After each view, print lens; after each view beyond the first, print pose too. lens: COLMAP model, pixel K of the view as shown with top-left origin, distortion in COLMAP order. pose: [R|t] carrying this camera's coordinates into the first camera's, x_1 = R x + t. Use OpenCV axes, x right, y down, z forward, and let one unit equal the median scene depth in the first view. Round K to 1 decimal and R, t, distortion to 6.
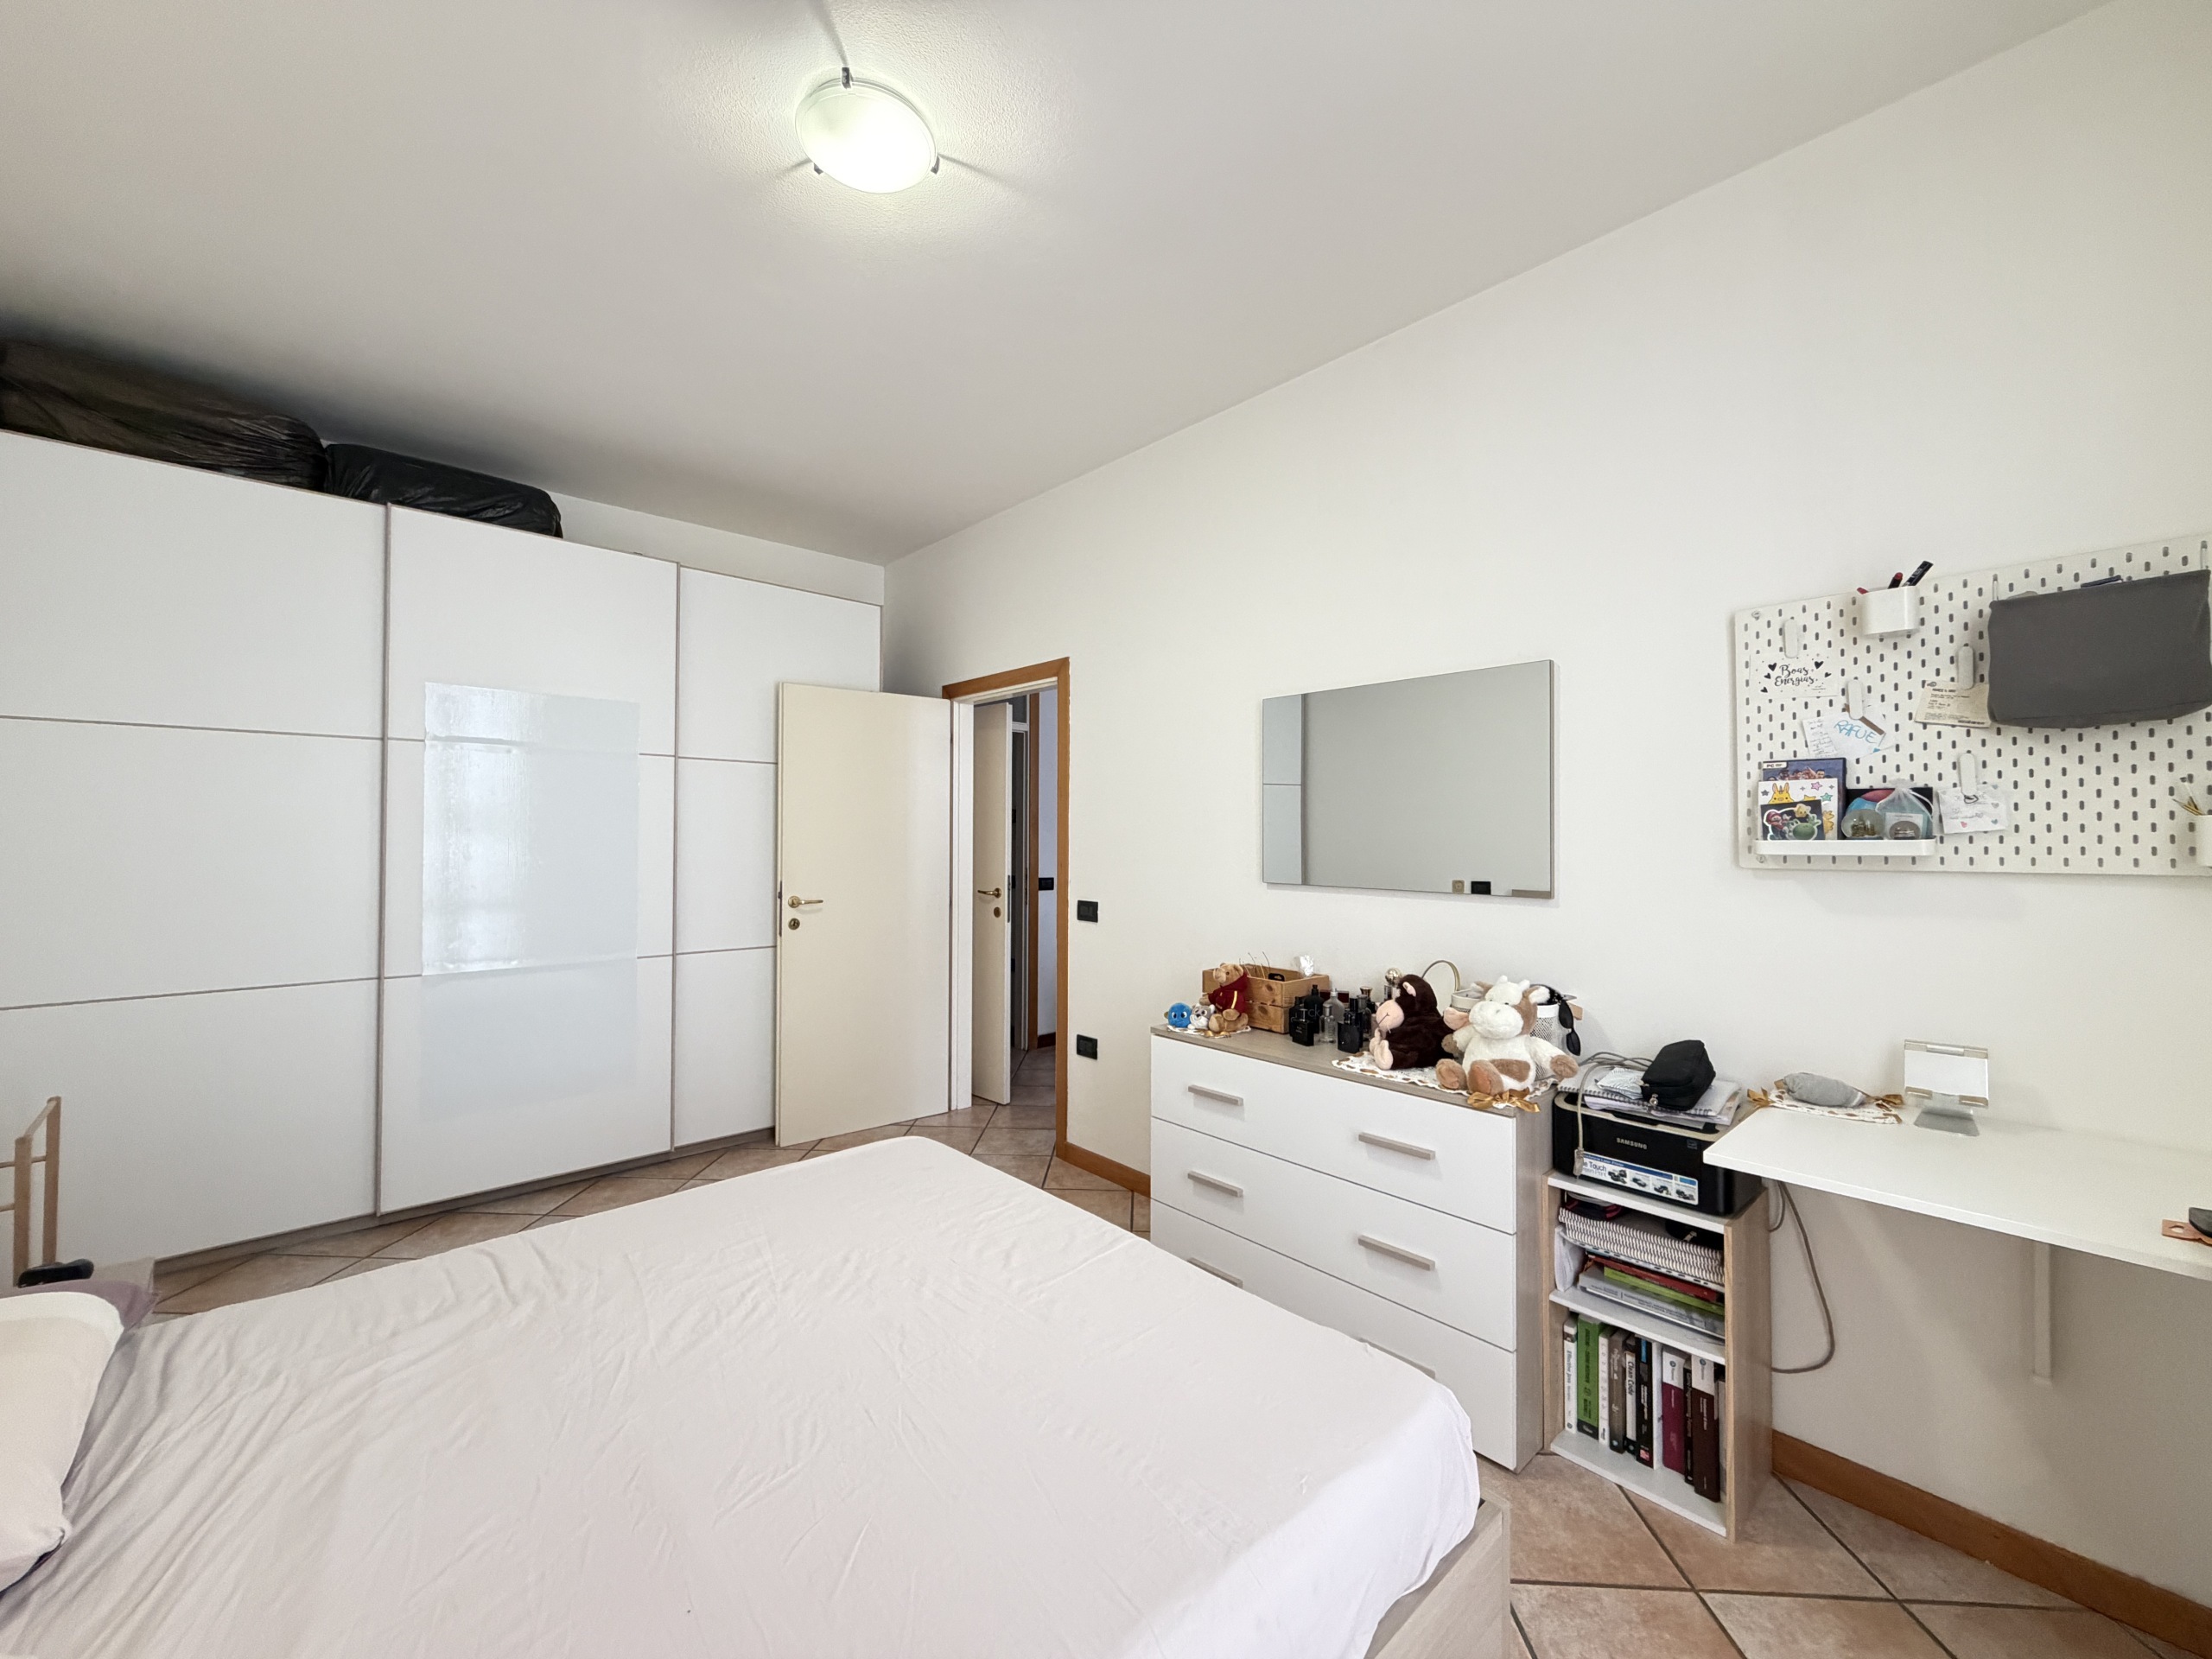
lens RADIAL K [[883.1, 0, 1101.2], [0, 883.1, 827.2], [0, 0, 1]] dist [0.002286, -0.000516]
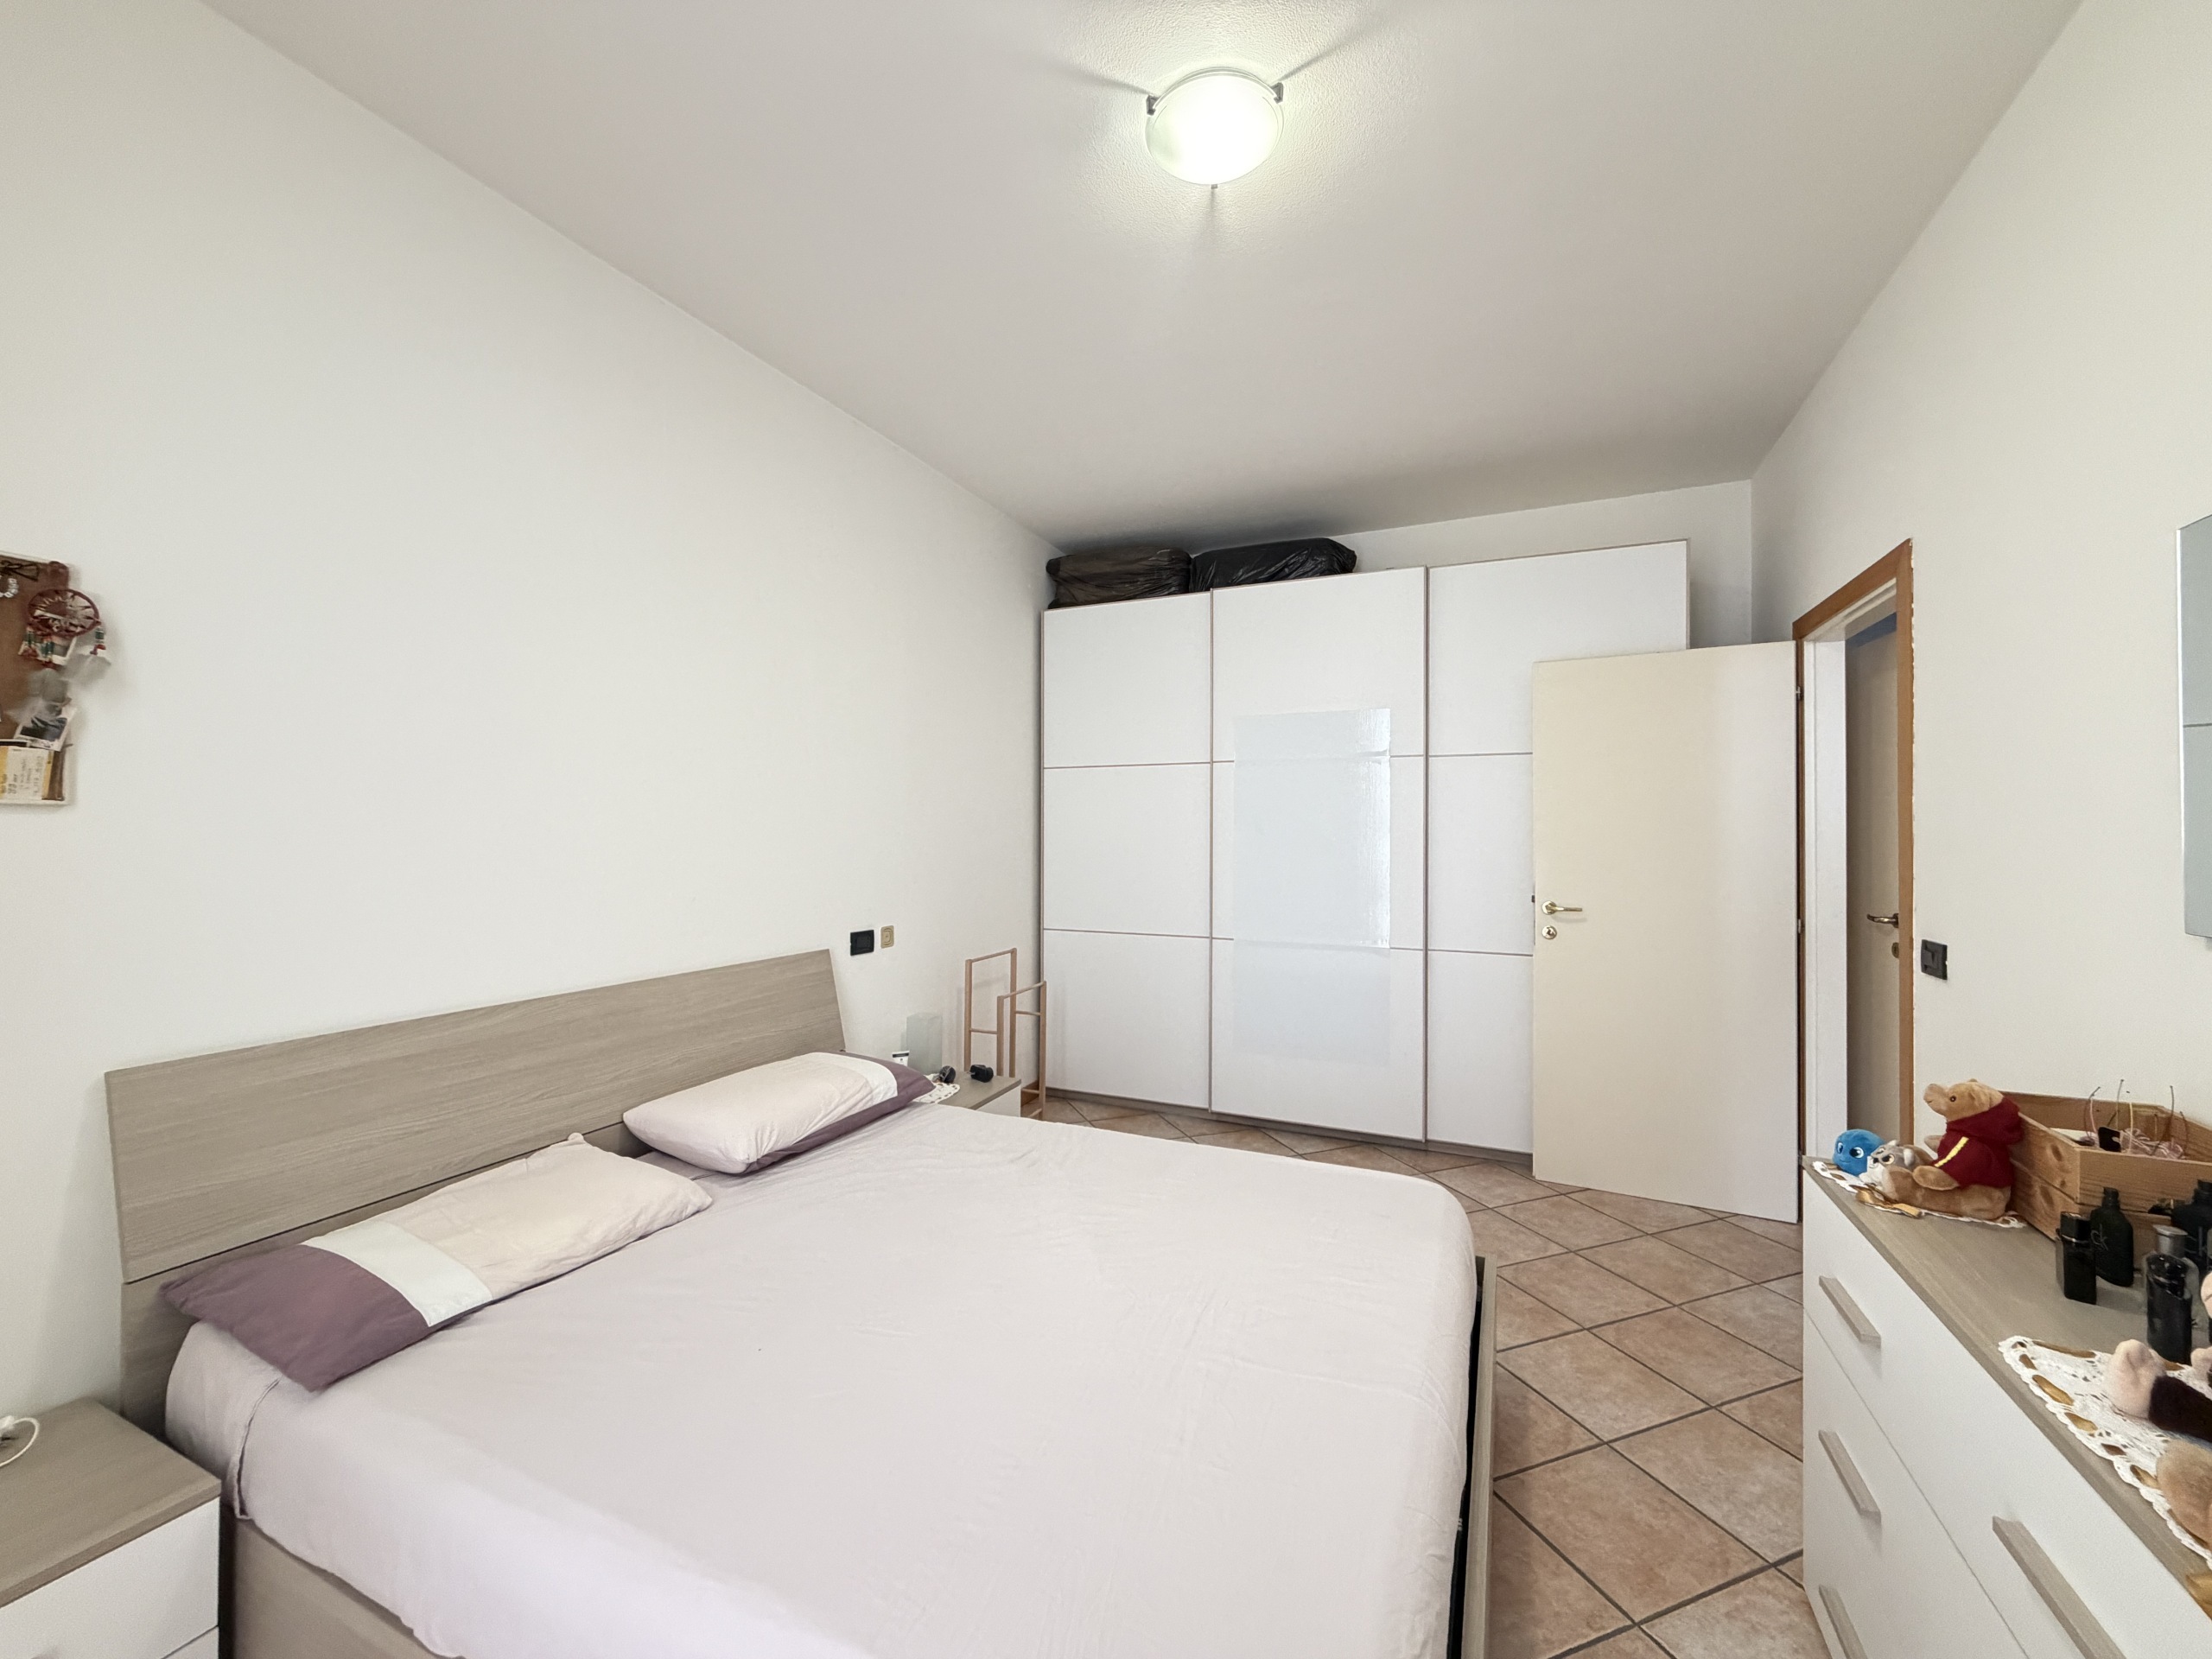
lens RADIAL K [[883.1, 0, 1101.2], [0, 883.1, 827.2], [0, 0, 1]] dist [0.002286, -0.000516]
pose [[0.403249, -0.008246, -0.915053, 0.314343], [0.007773, 0.999954, -0.005585, 0.005398], [0.915057, -0.004861, 0.403295, 0.256581]]
